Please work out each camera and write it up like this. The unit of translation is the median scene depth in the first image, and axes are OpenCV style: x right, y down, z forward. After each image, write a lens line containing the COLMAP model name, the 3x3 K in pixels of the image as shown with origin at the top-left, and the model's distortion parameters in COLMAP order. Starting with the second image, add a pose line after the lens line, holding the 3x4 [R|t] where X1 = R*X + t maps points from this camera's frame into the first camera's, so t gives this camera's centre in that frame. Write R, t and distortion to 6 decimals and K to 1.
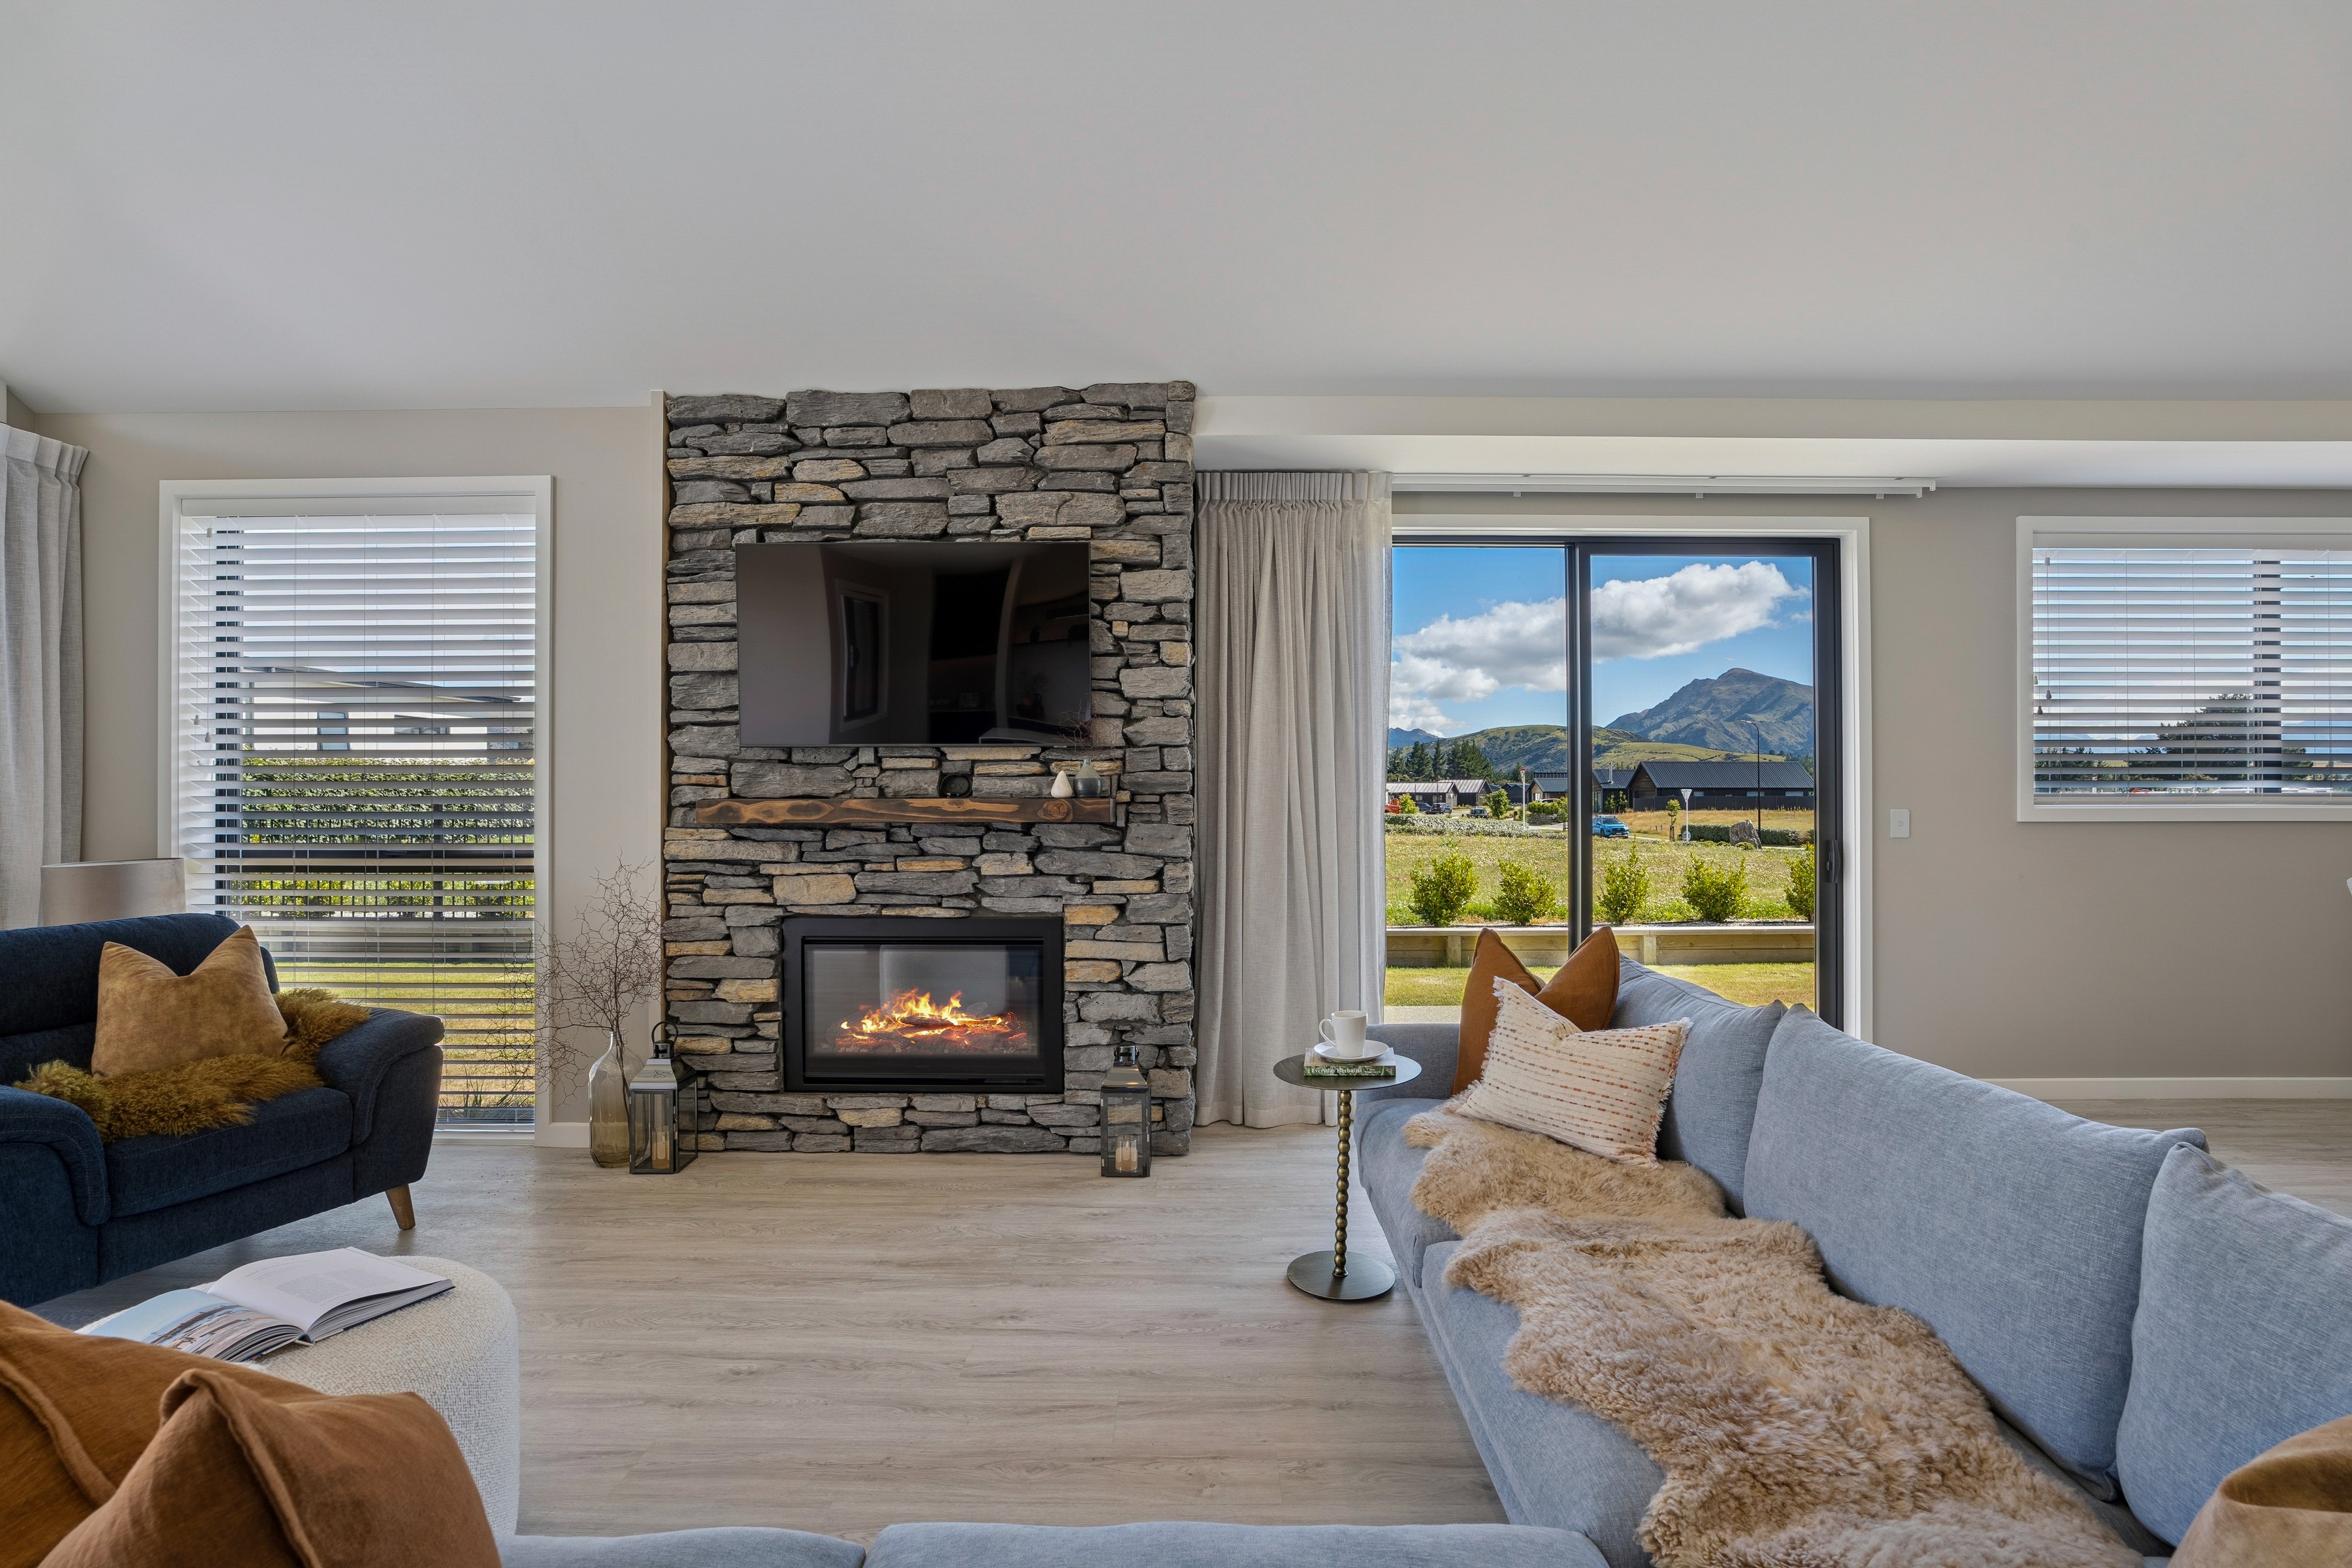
lens RADIAL K [[1062.5, 0, 1176.1], [0, 1062.5, 786.0], [0, 0, 1]] dist [-0.039456, 0.015676]
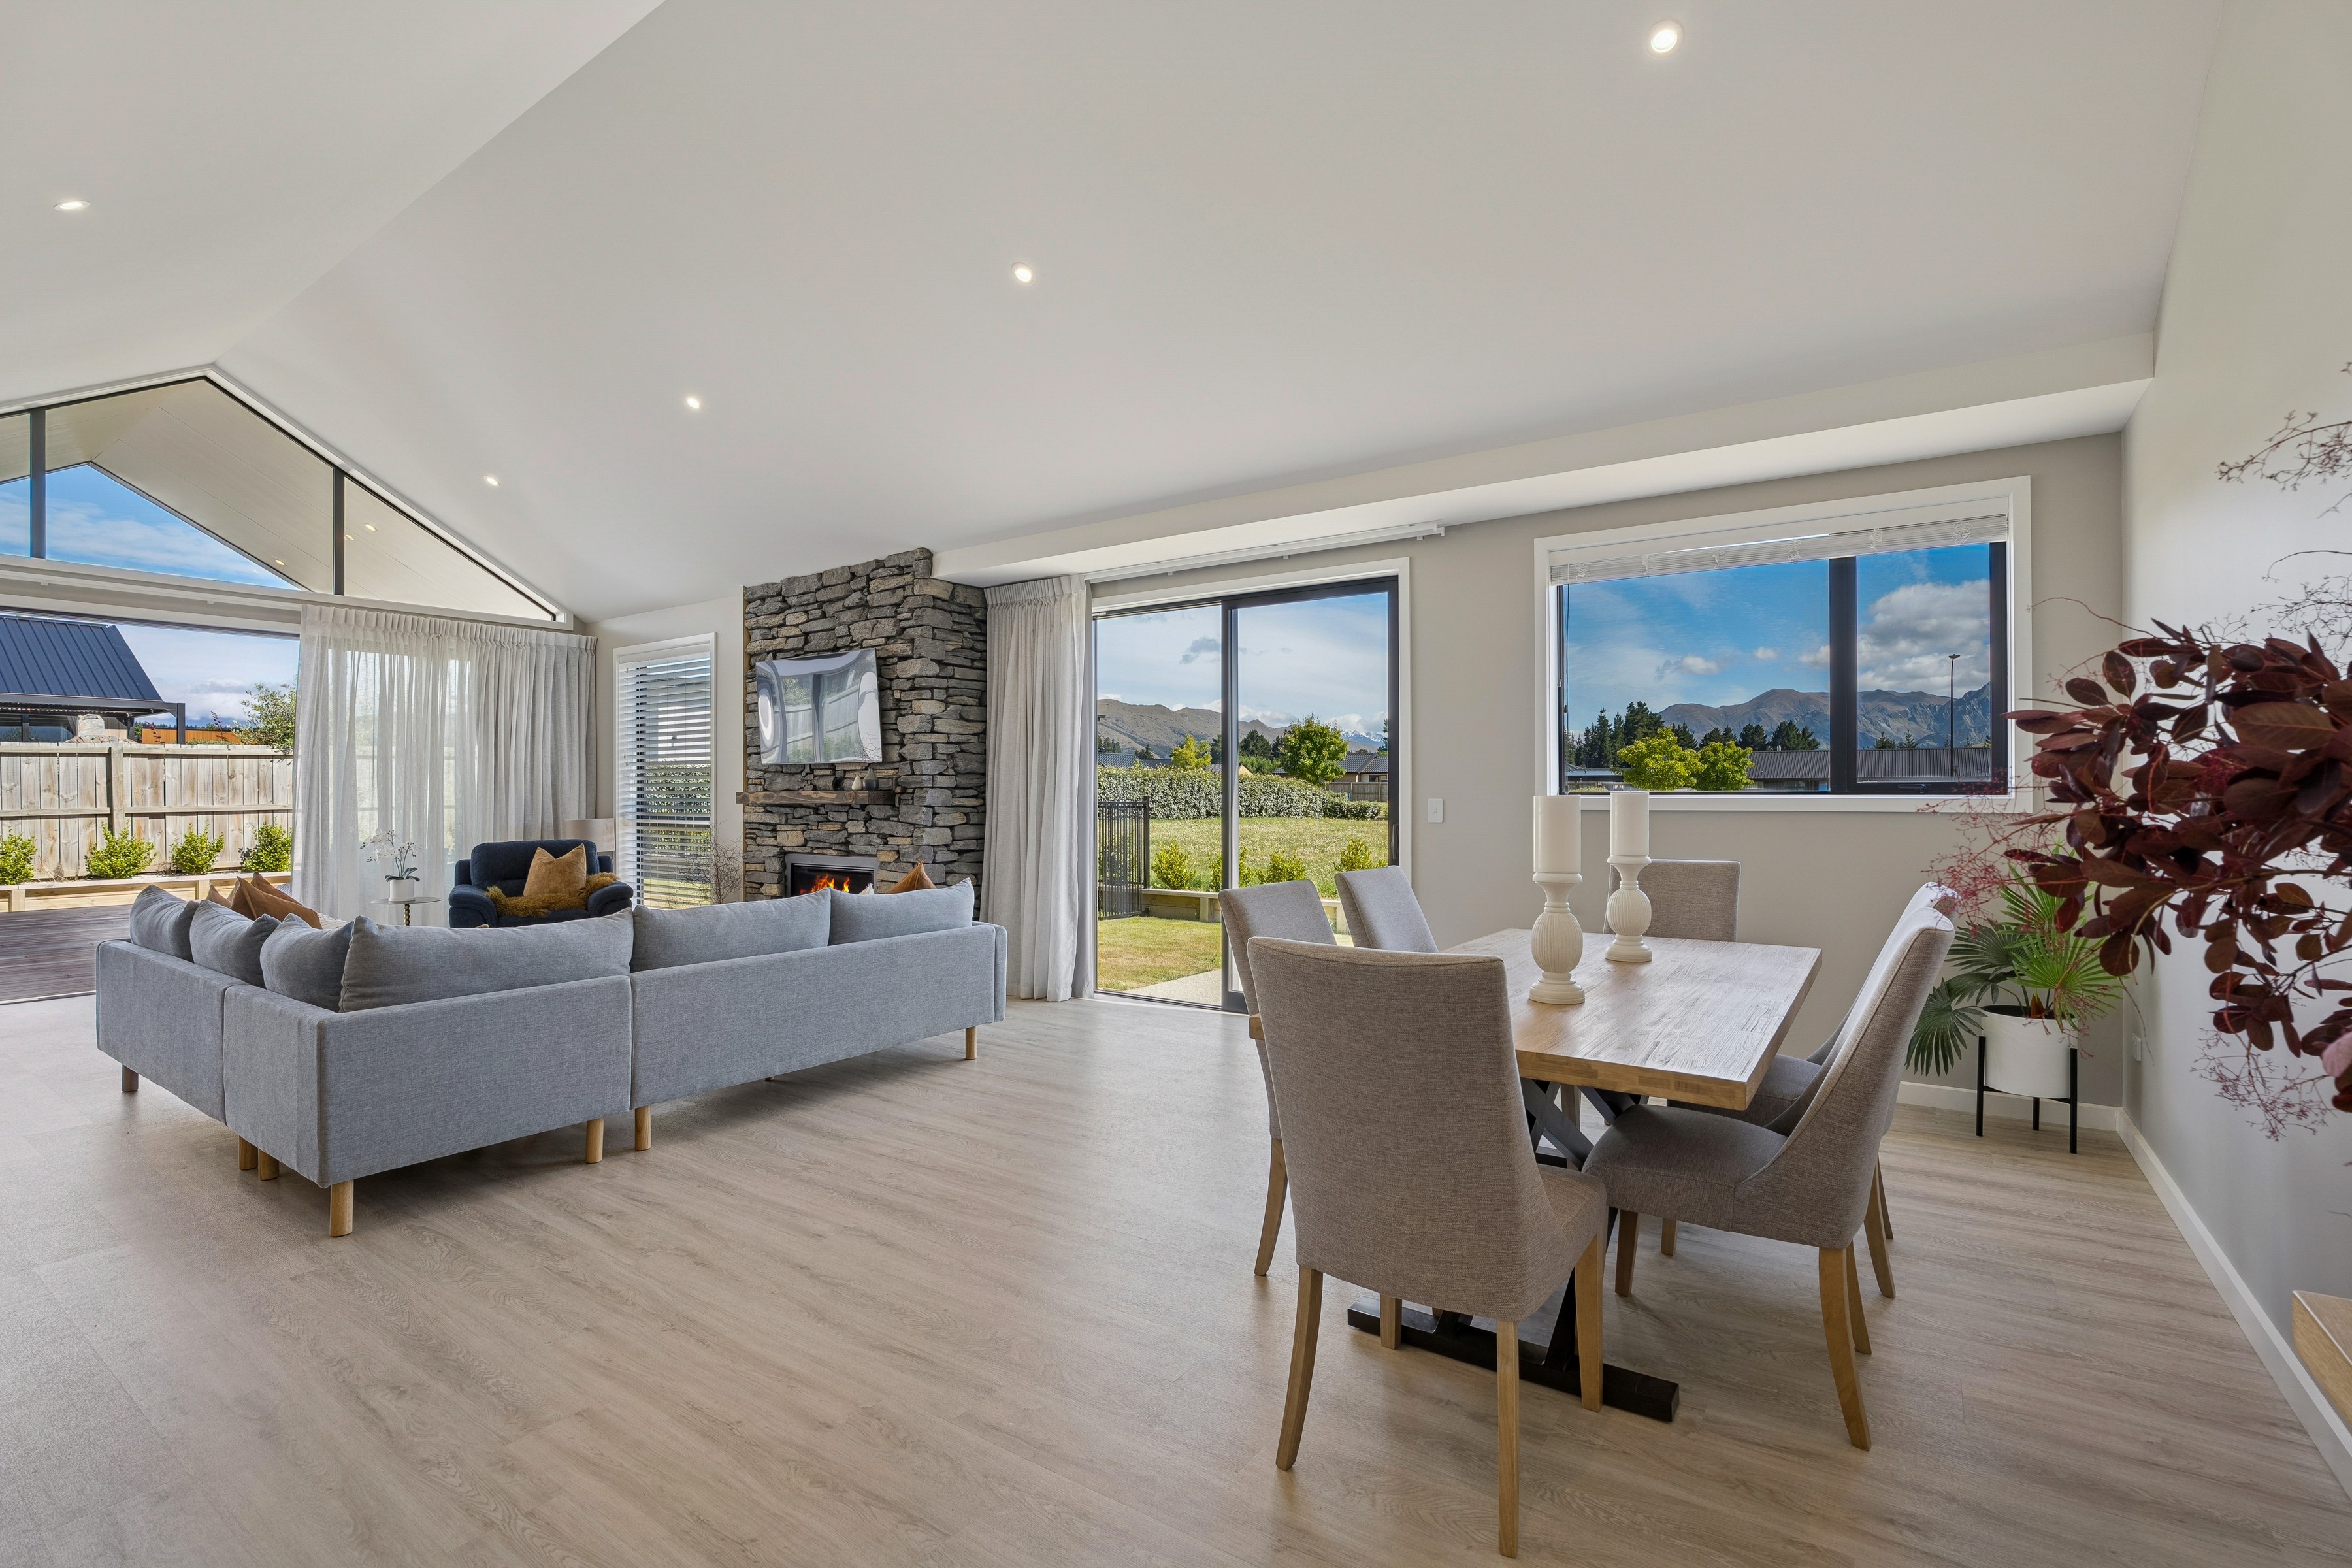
lens RADIAL K [[1069.0, 0, 1182.4], [0, 1069.0, 791.0], [0, 0, 1]] dist [-0.047372, 0.020959]
pose [[0.829549, -0.002075, -0.558431, 1.324484], [0.006675, 0.999959, 0.006200, 0.004377], [0.558395, -0.008870, 0.829528, -0.202479]]
